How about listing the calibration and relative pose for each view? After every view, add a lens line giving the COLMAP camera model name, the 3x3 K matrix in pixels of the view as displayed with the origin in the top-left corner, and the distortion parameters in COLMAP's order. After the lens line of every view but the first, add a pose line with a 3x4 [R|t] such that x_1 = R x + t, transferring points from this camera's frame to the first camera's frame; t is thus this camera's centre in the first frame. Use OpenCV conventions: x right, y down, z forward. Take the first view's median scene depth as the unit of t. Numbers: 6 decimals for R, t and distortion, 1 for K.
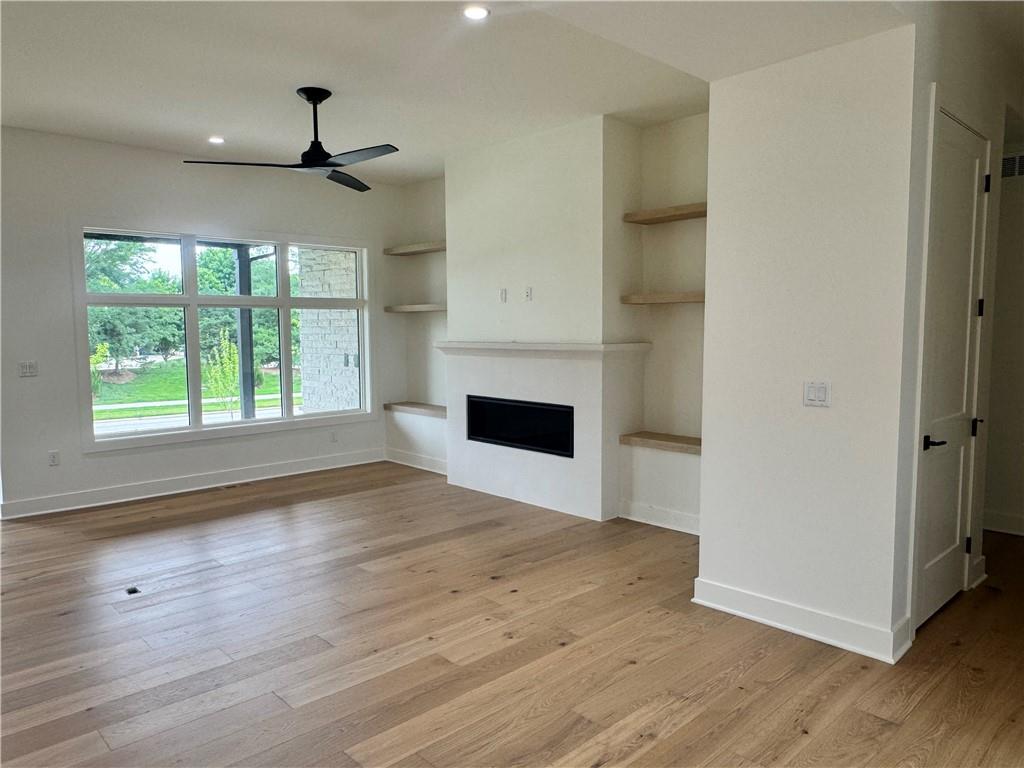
lens RADIAL K [[714.8, 0, 513.1], [0, 714.8, 383.9], [0, 0, 1]] dist [0.019770, -0.025974]
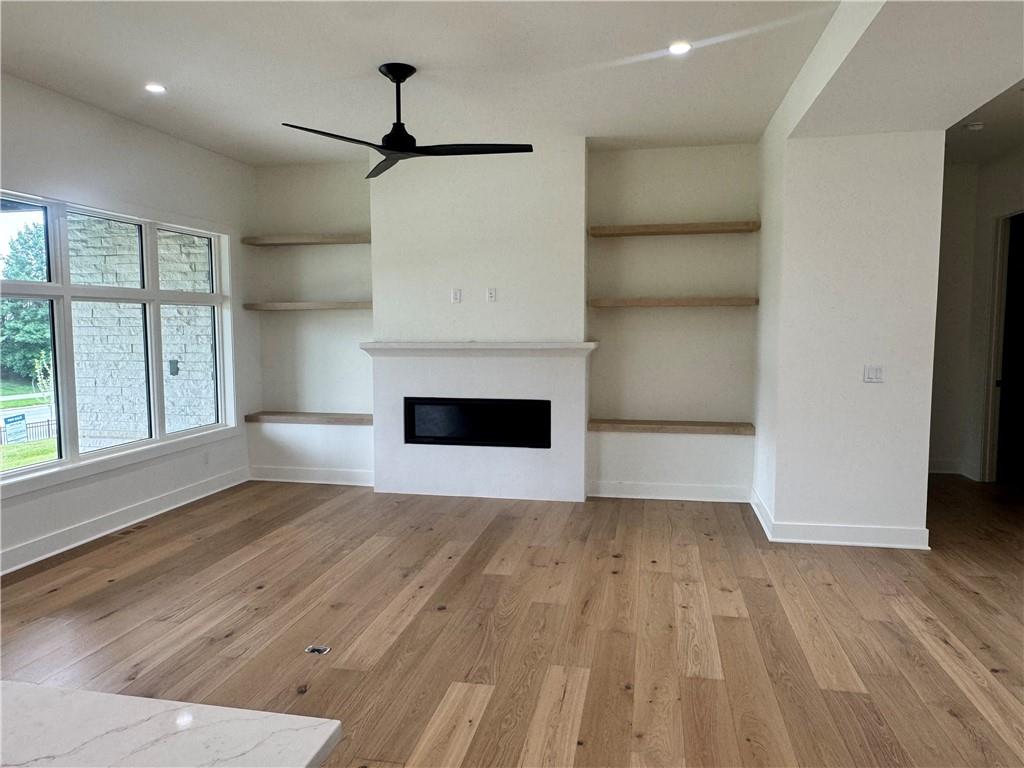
lens RADIAL K [[714.8, 0, 508.6], [0, 714.8, 380.7], [0, 0, 1]] dist [0.019770, -0.025974]
pose [[0.818052, -0.041810, 0.573623, -0.605002], [0.045170, 0.998944, 0.008393, -0.010347], [-0.573368, 0.019045, 0.819076, 0.152112]]
